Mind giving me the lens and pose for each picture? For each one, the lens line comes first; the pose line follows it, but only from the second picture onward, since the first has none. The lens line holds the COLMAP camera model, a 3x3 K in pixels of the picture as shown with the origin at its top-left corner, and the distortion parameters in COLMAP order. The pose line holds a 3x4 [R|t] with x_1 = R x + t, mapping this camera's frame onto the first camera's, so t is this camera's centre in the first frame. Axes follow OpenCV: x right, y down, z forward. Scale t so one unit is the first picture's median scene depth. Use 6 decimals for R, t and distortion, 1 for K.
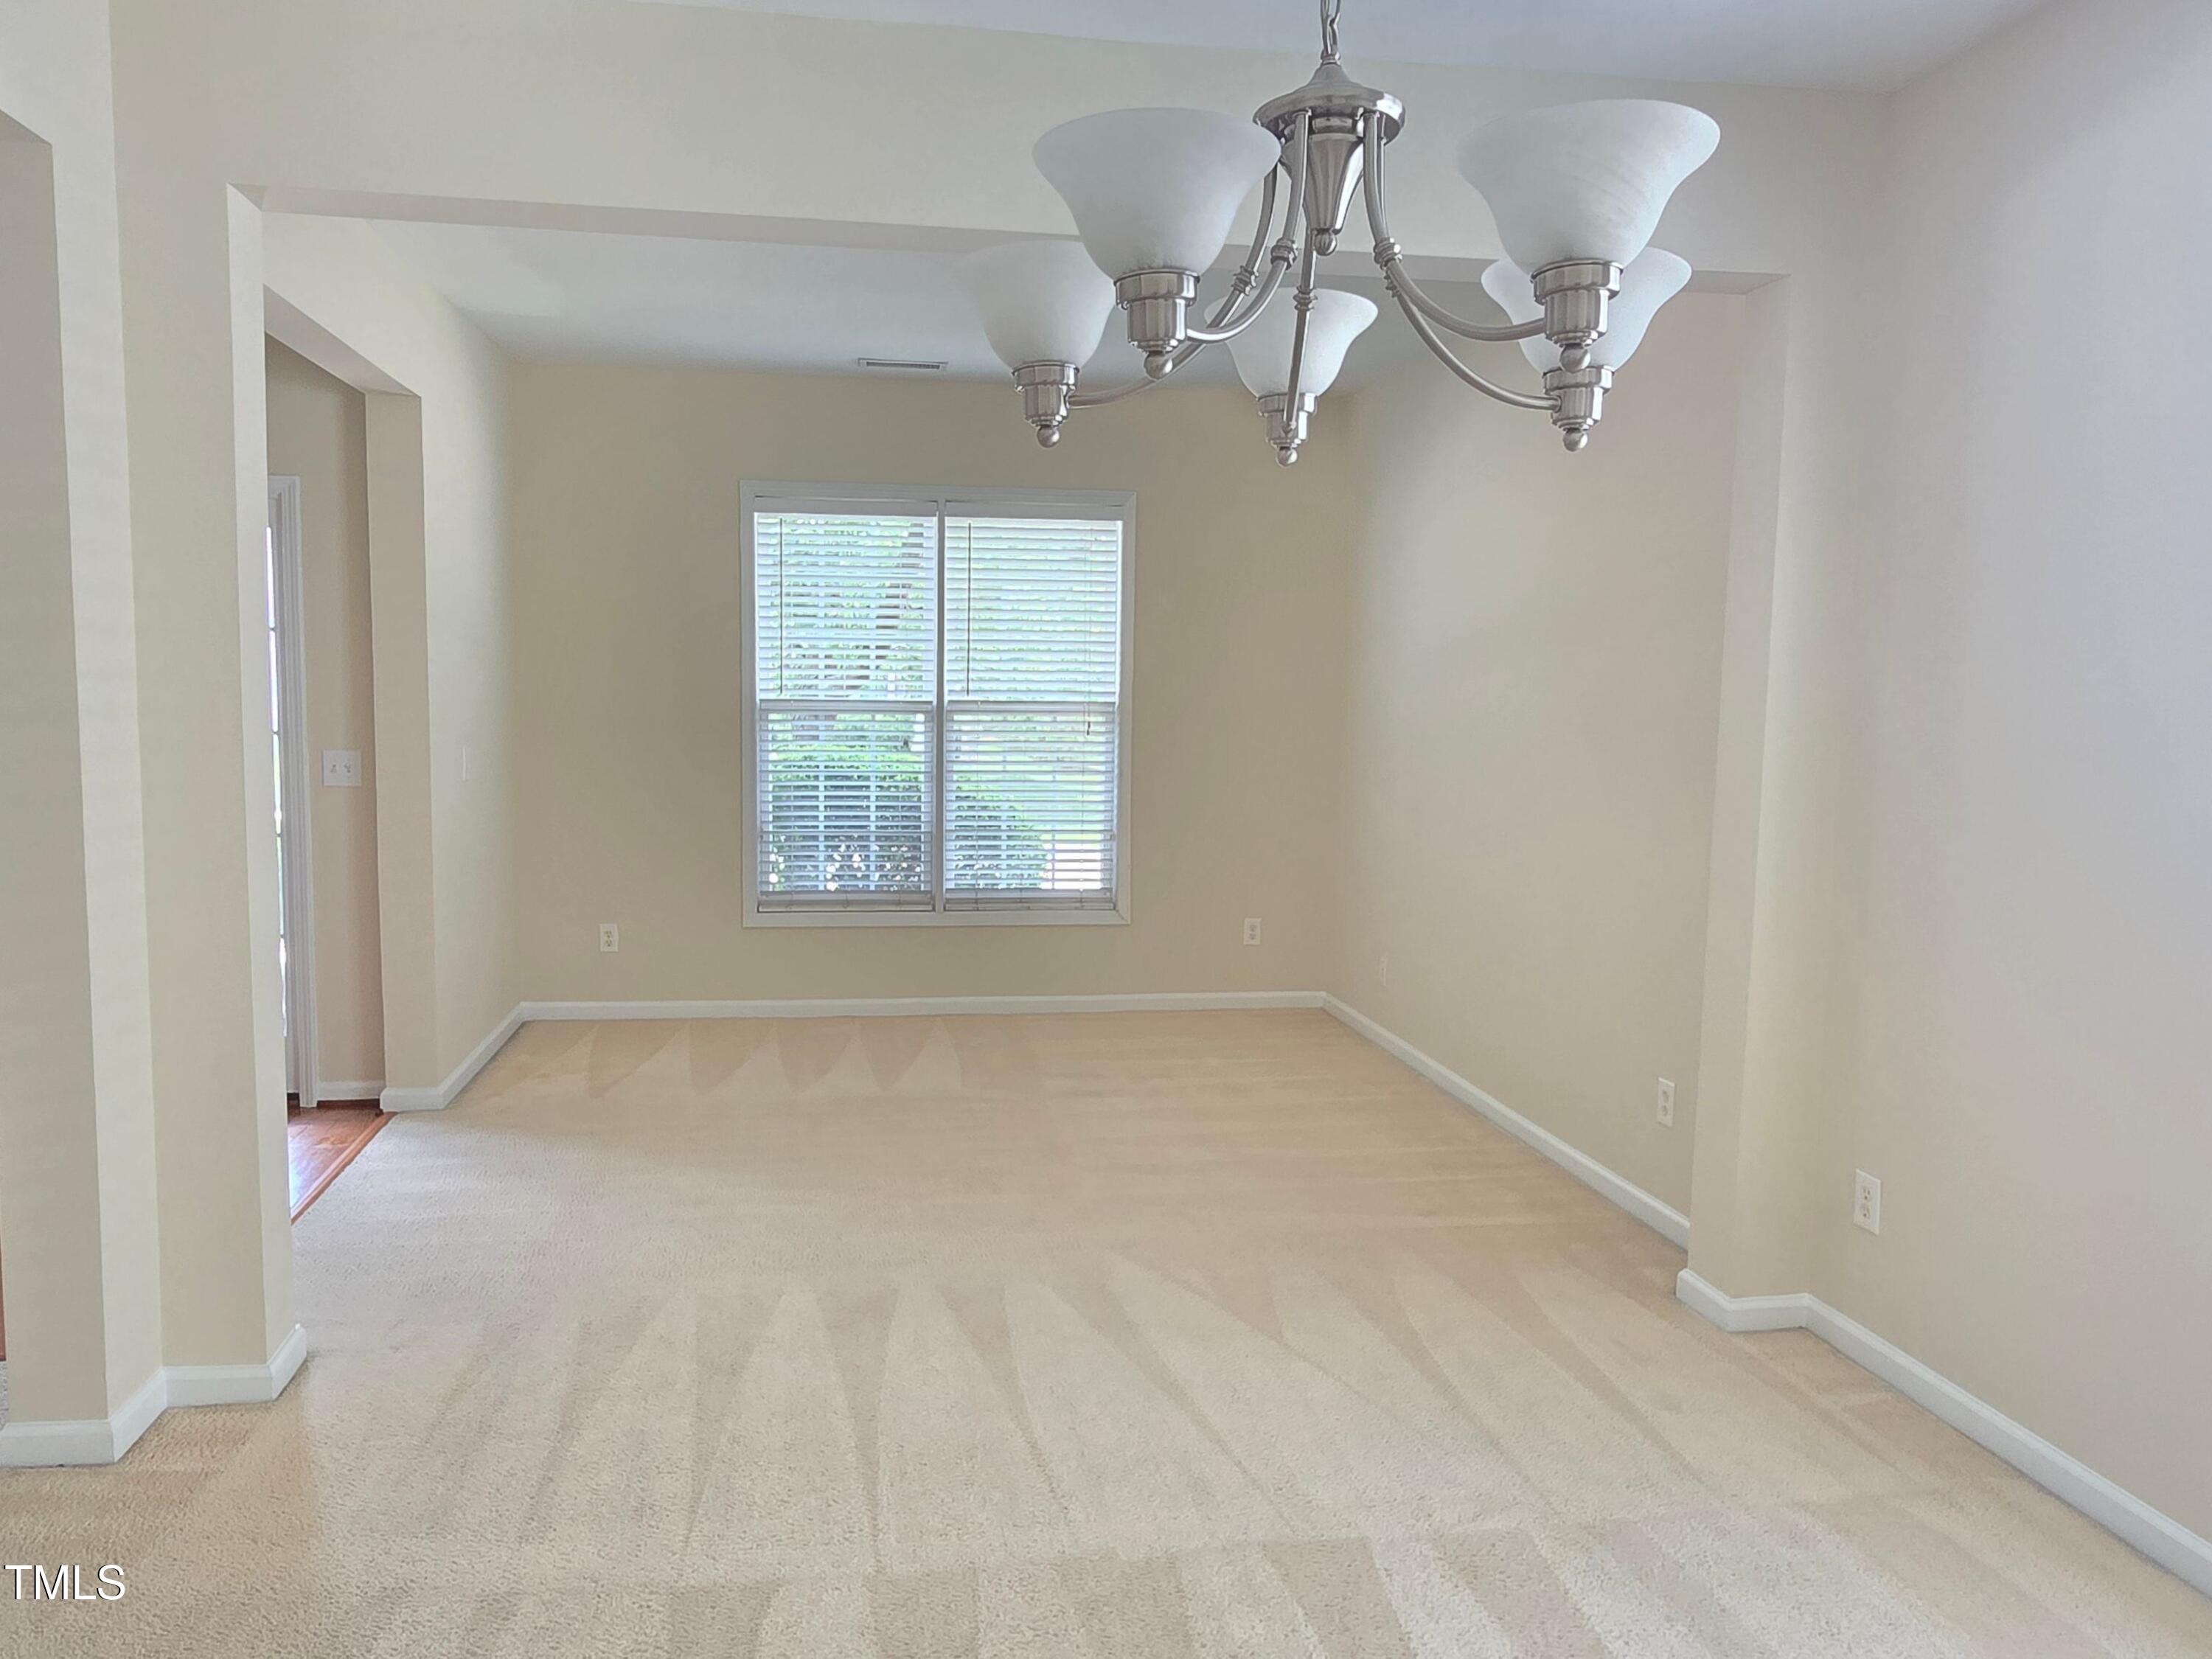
lens RADIAL K [[1558.2, 0, 1096.8], [0, 1558.2, 826.1], [0, 0, 1]] dist [0.004094, 0.000552]
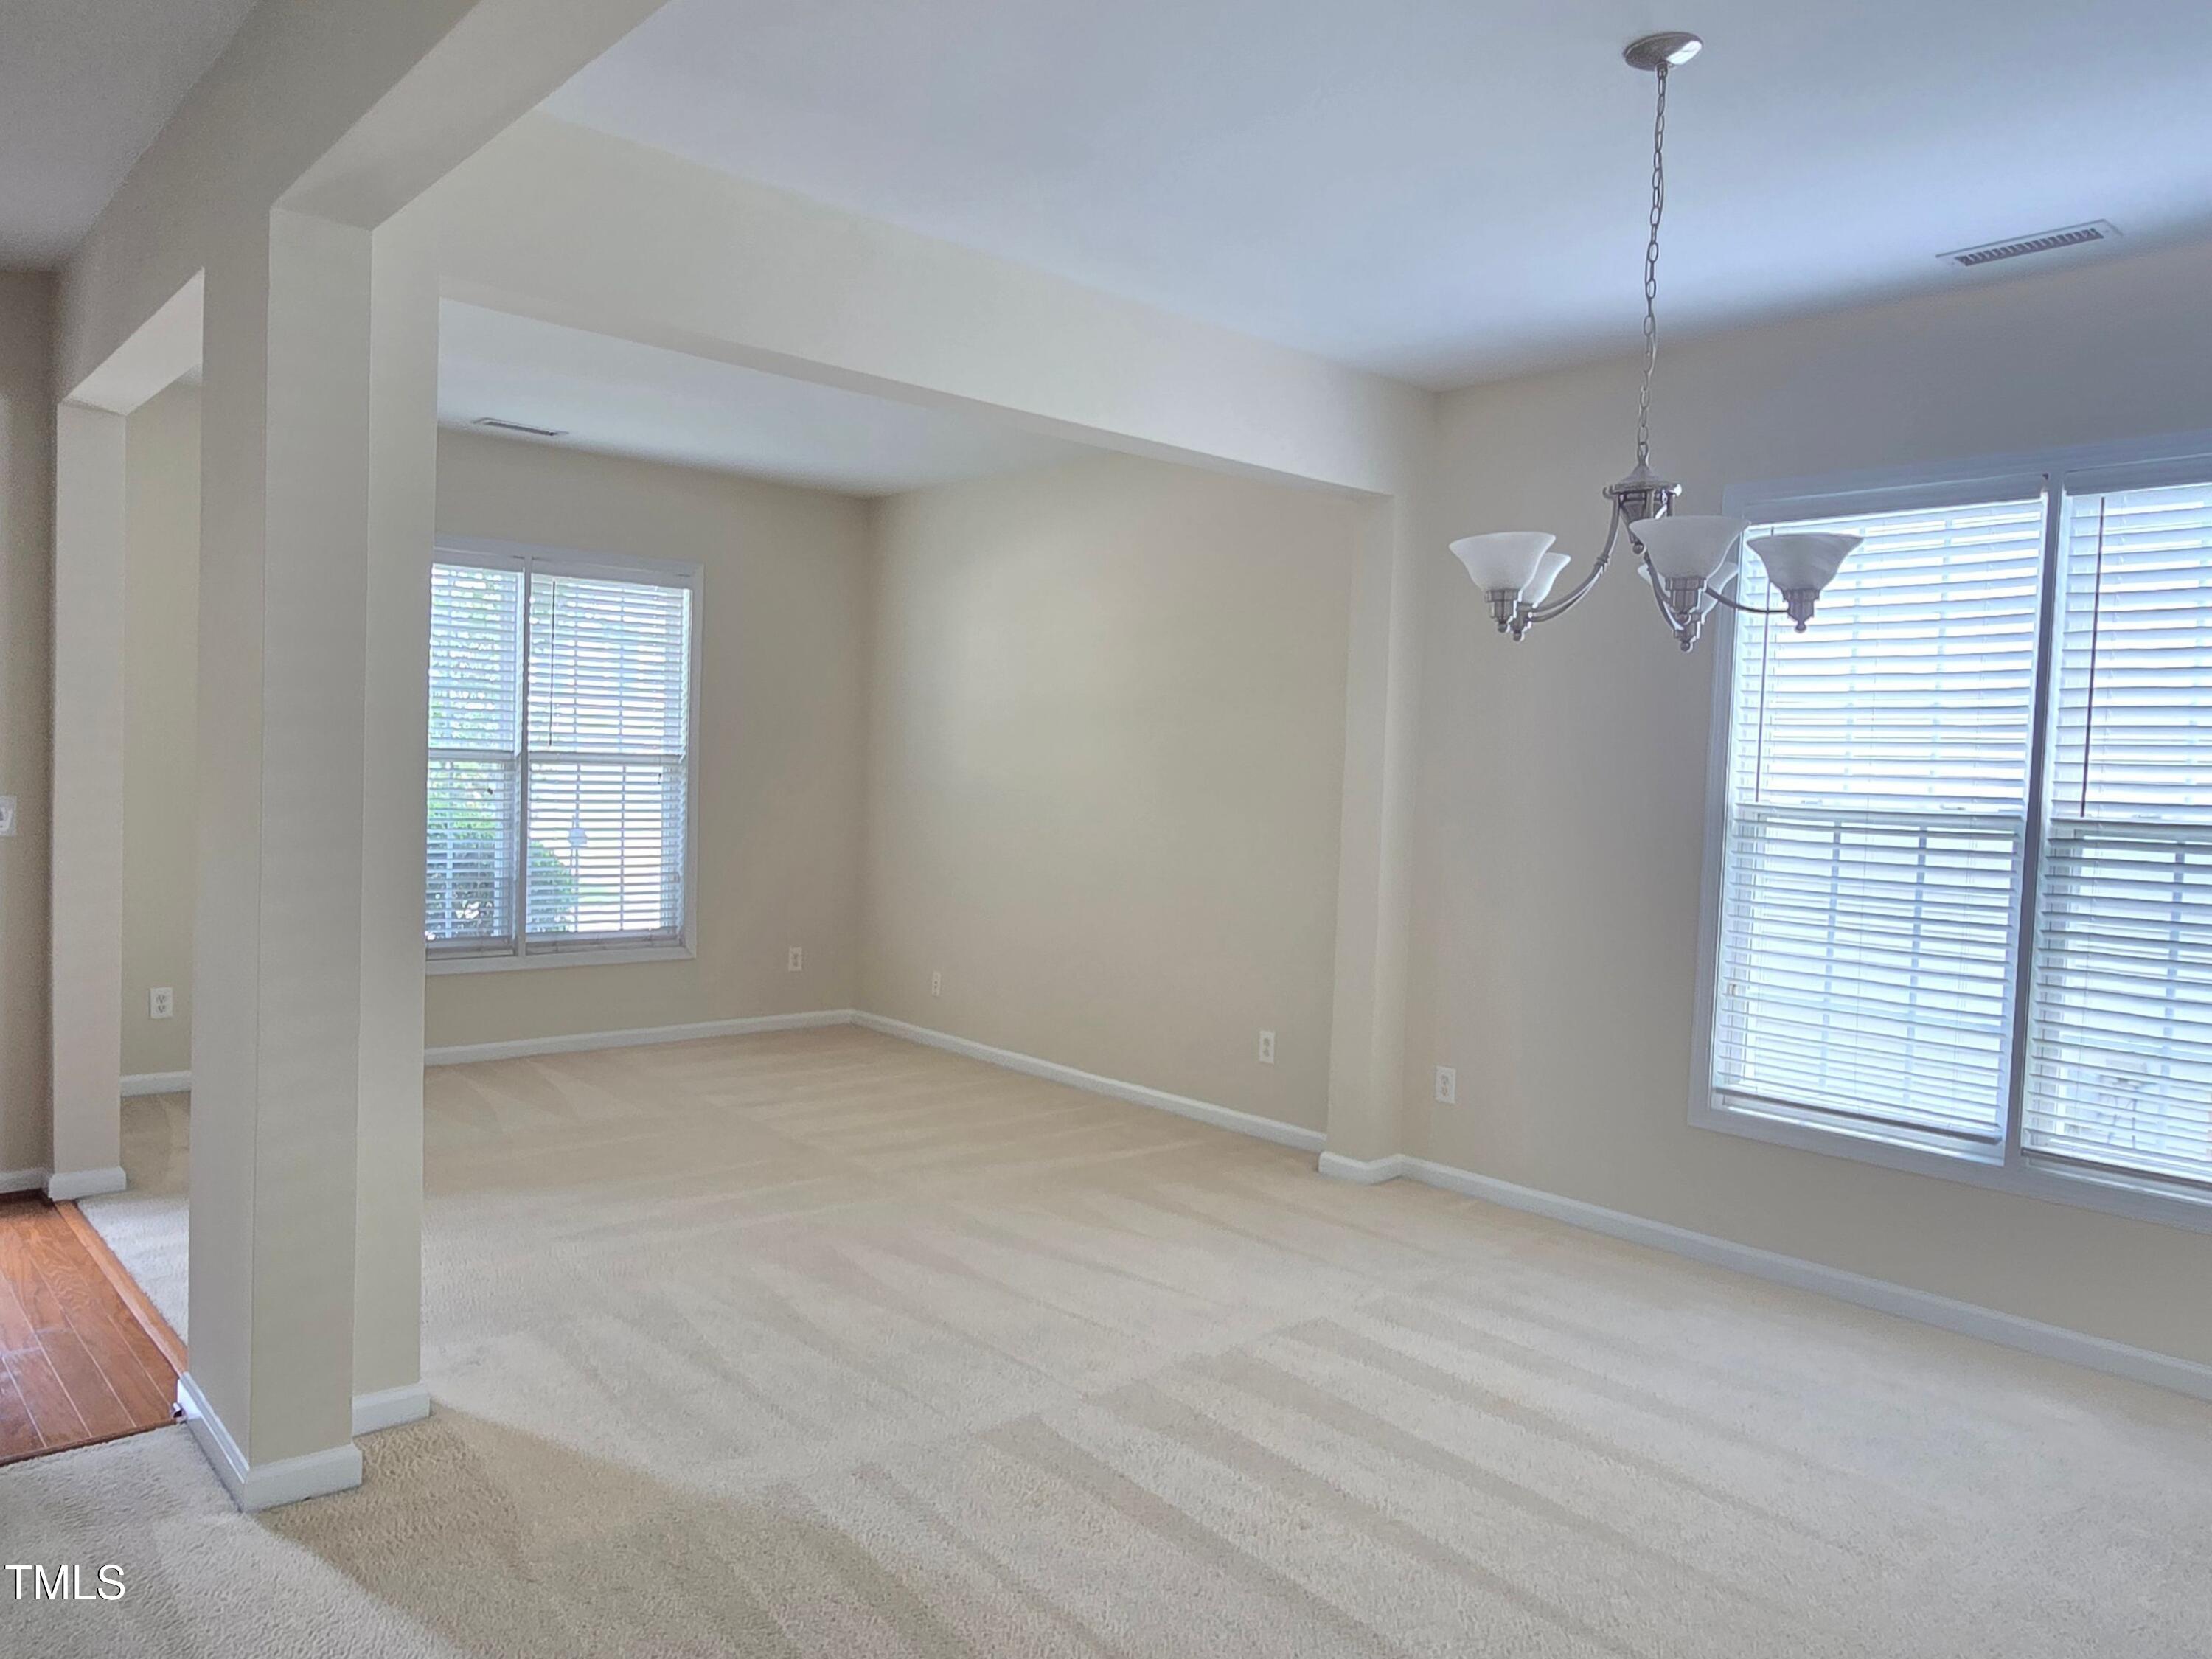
lens RADIAL K [[1558.2, 0, 1096.1], [0, 1558.2, 826.0], [0, 0, 1]] dist [0.004094, 0.000552]
pose [[0.831683, -0.008058, 0.555192, -0.424641], [0.026072, 0.999359, -0.024551, 0.005472], [-0.554638, 0.034894, 0.831360, -0.077292]]
